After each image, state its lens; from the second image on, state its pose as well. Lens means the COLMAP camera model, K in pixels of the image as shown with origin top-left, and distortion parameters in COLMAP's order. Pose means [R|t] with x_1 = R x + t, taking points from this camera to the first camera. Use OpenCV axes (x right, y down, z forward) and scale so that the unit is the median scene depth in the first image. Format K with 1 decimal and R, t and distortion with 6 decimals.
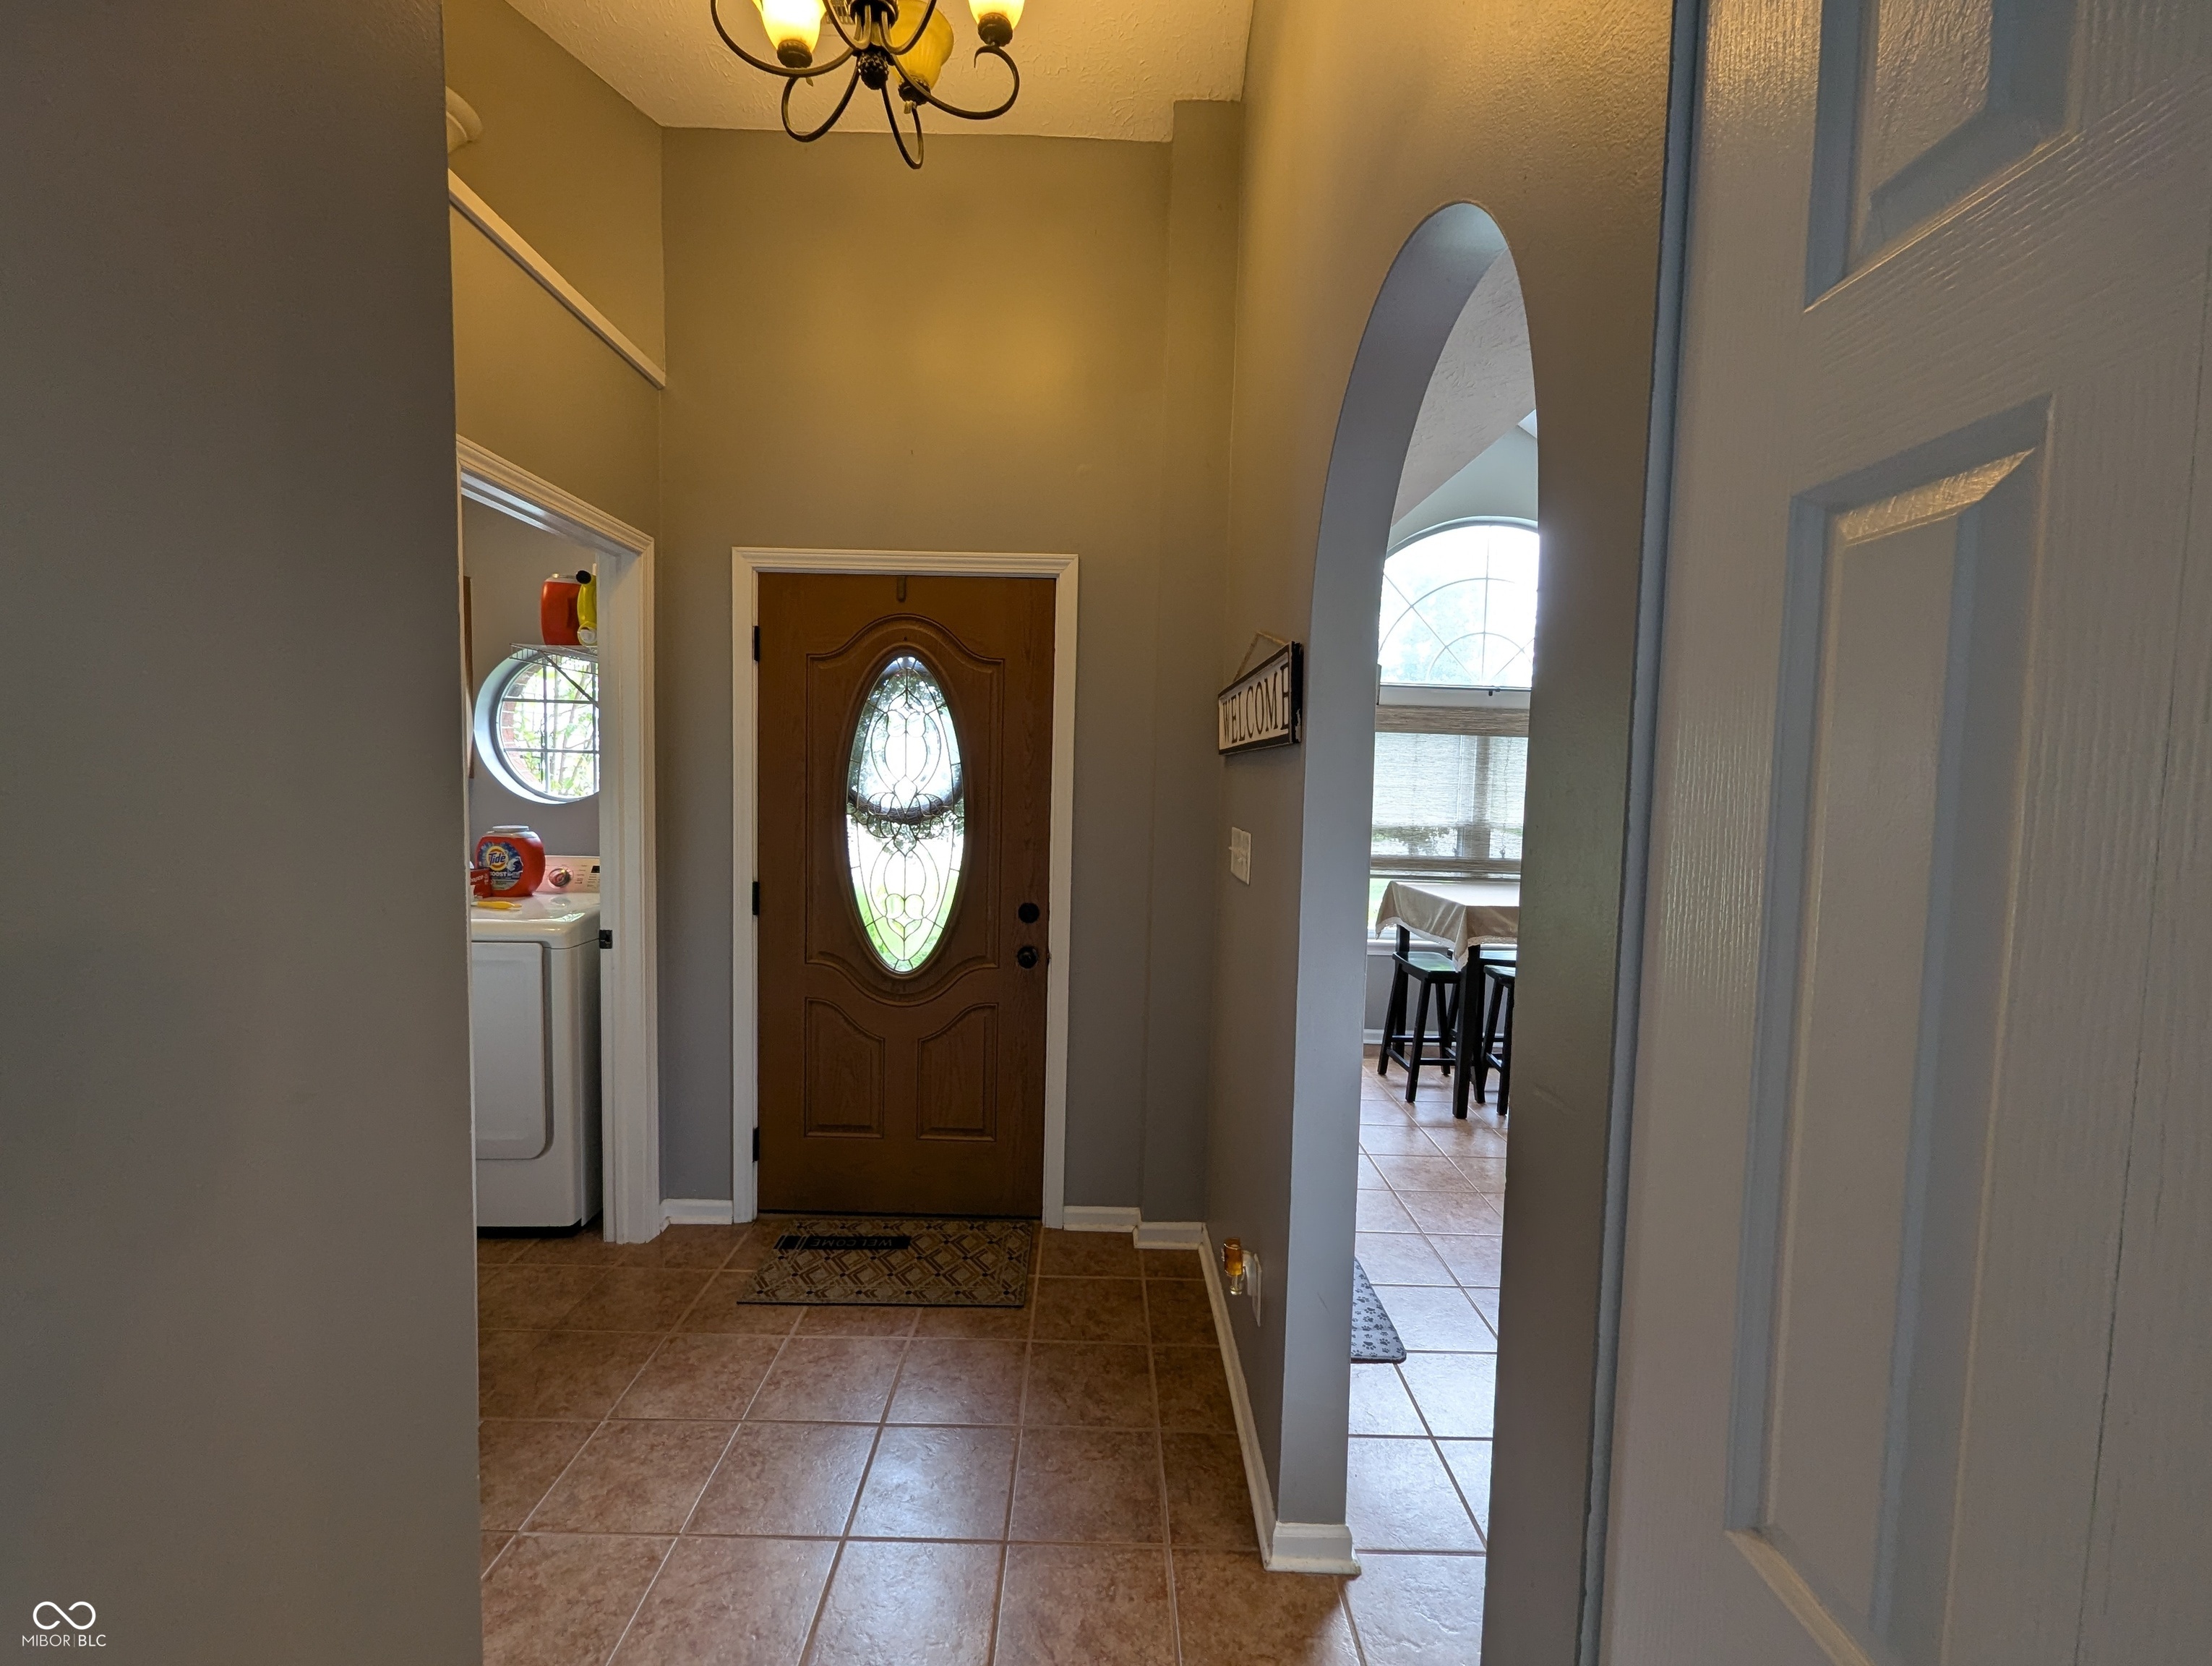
lens RADIAL K [[920.6, 0, 1102.5], [0, 920.6, 839.5], [0, 0, 1]] dist [0.001923, -0.001620]
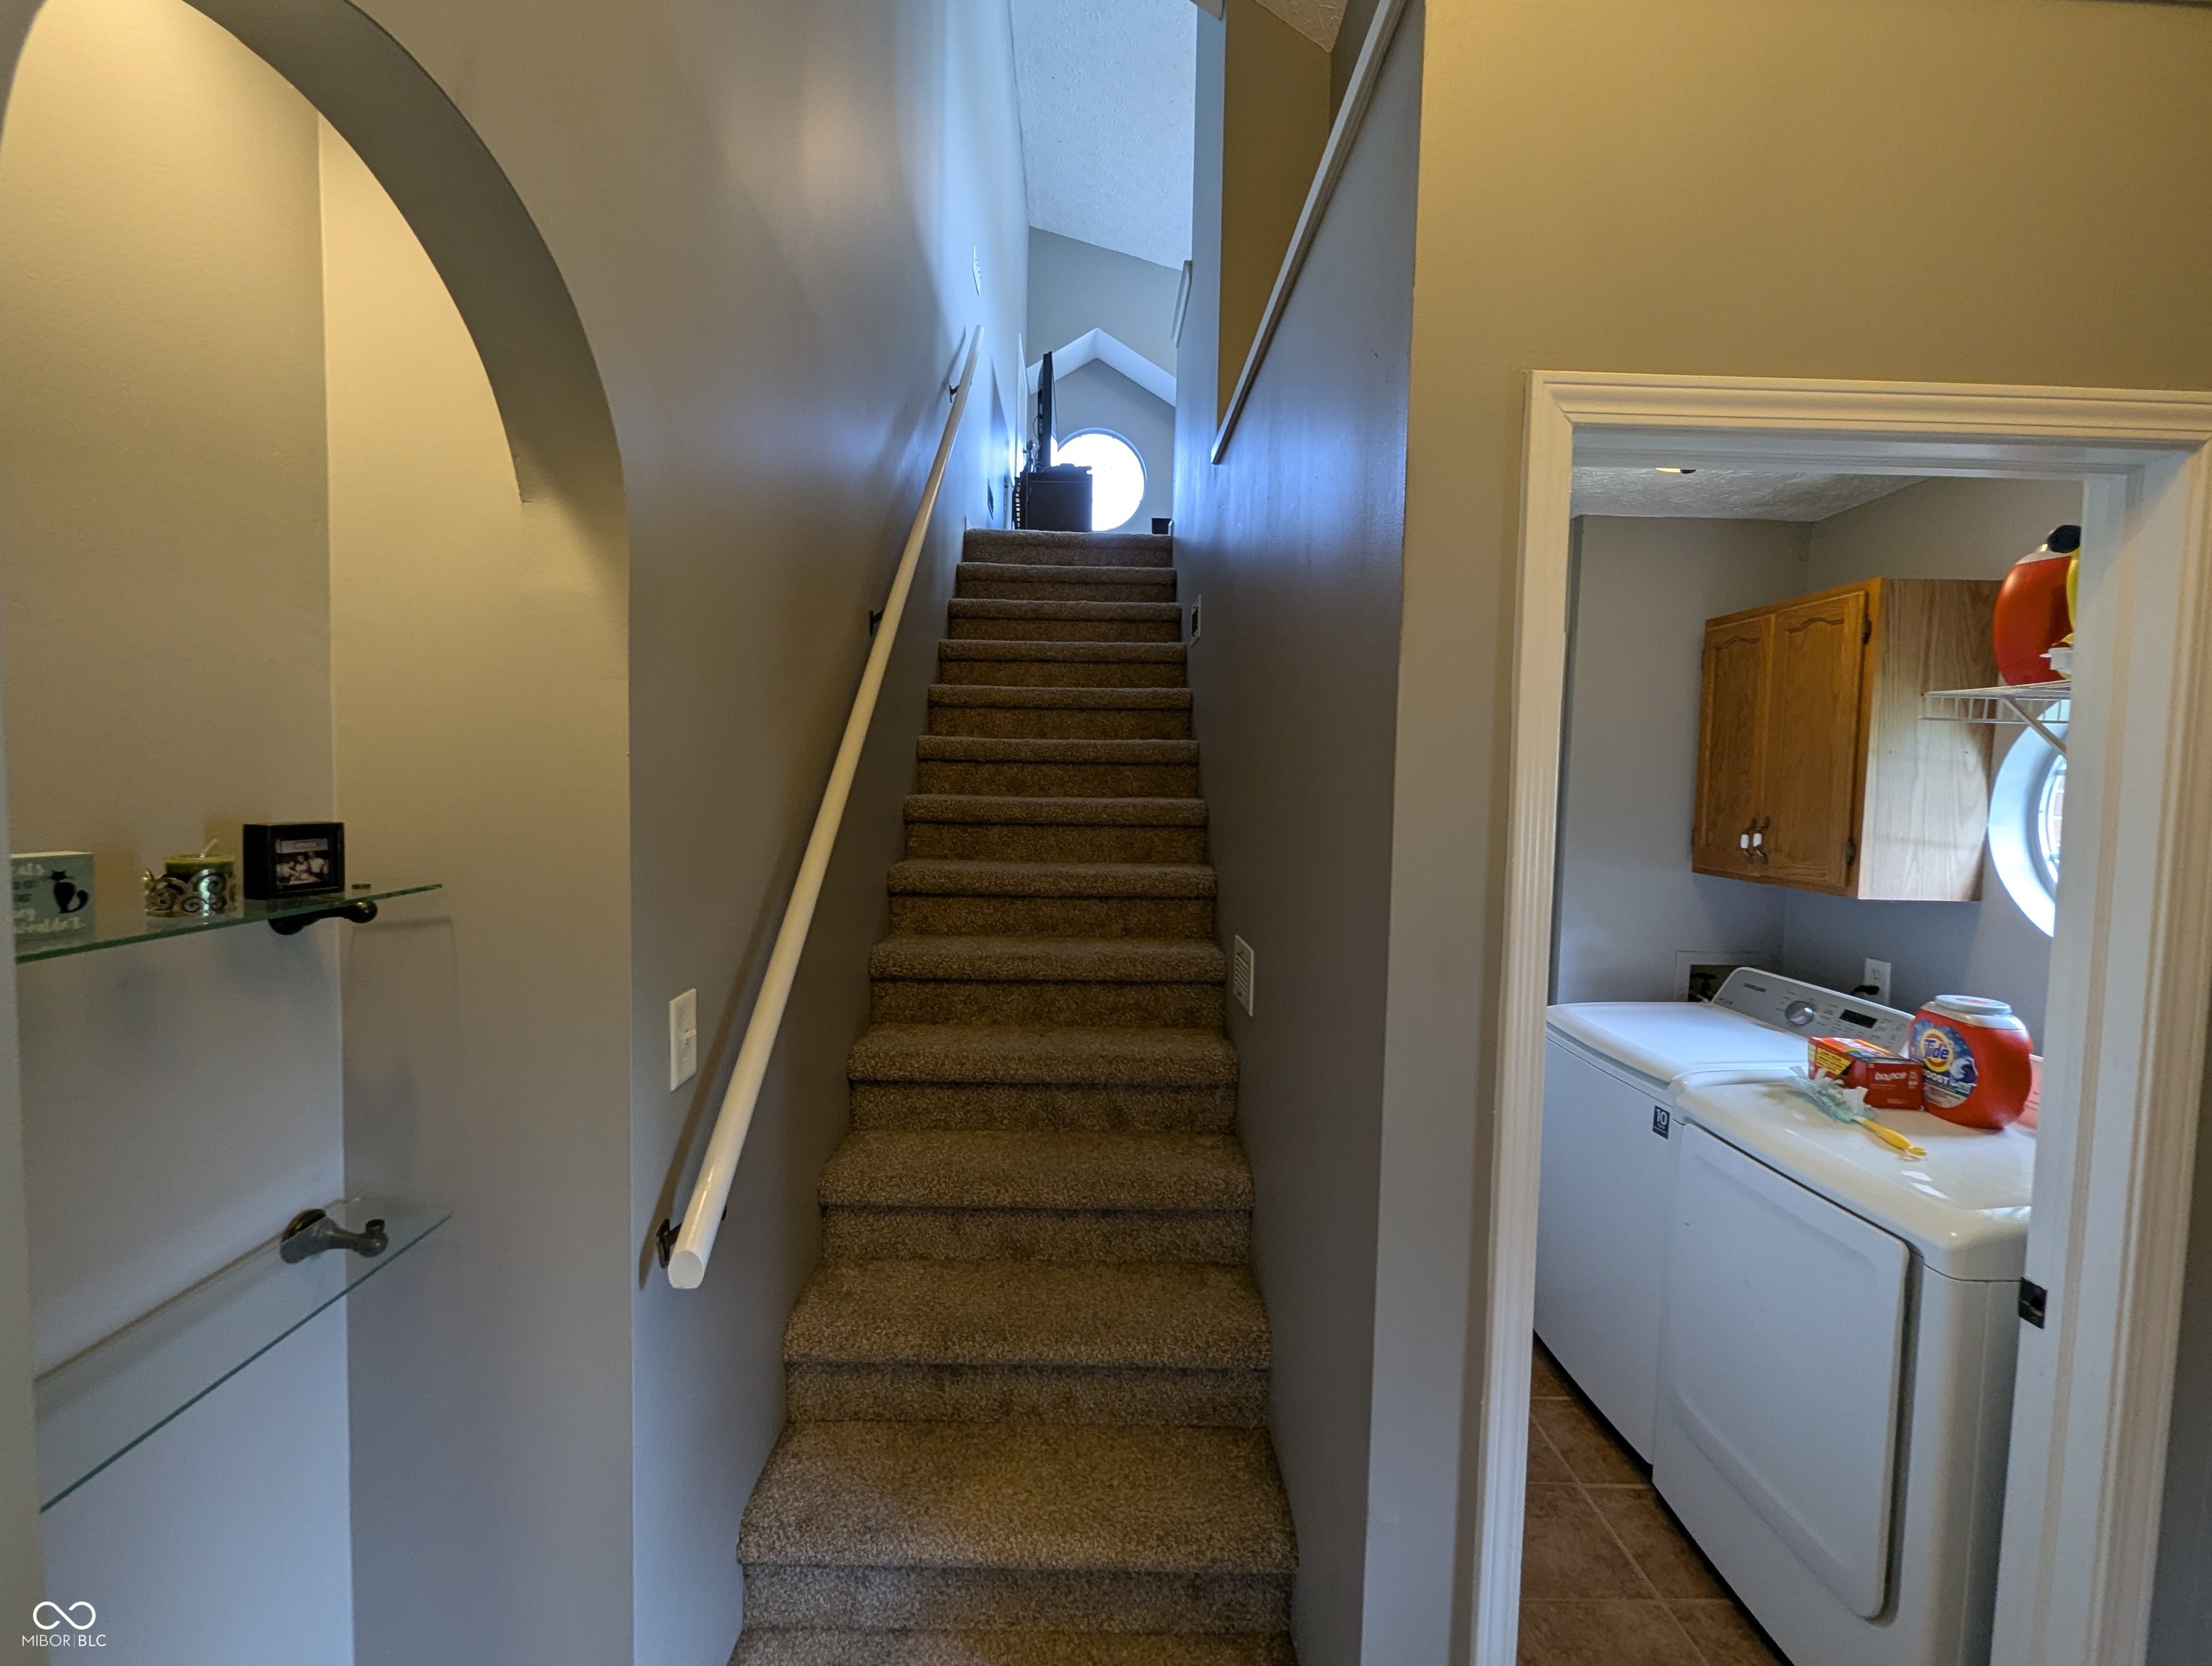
lens RADIAL K [[920.6, 0, 1102.3], [0, 920.6, 834.6], [0, 0, 1]] dist [0.001923, -0.001620]
pose [[0.013707, 0.038299, -0.999172, -0.076871], [-0.087555, 0.995474, 0.036956, -0.093009], [0.996065, 0.086976, 0.016998, 0.441767]]
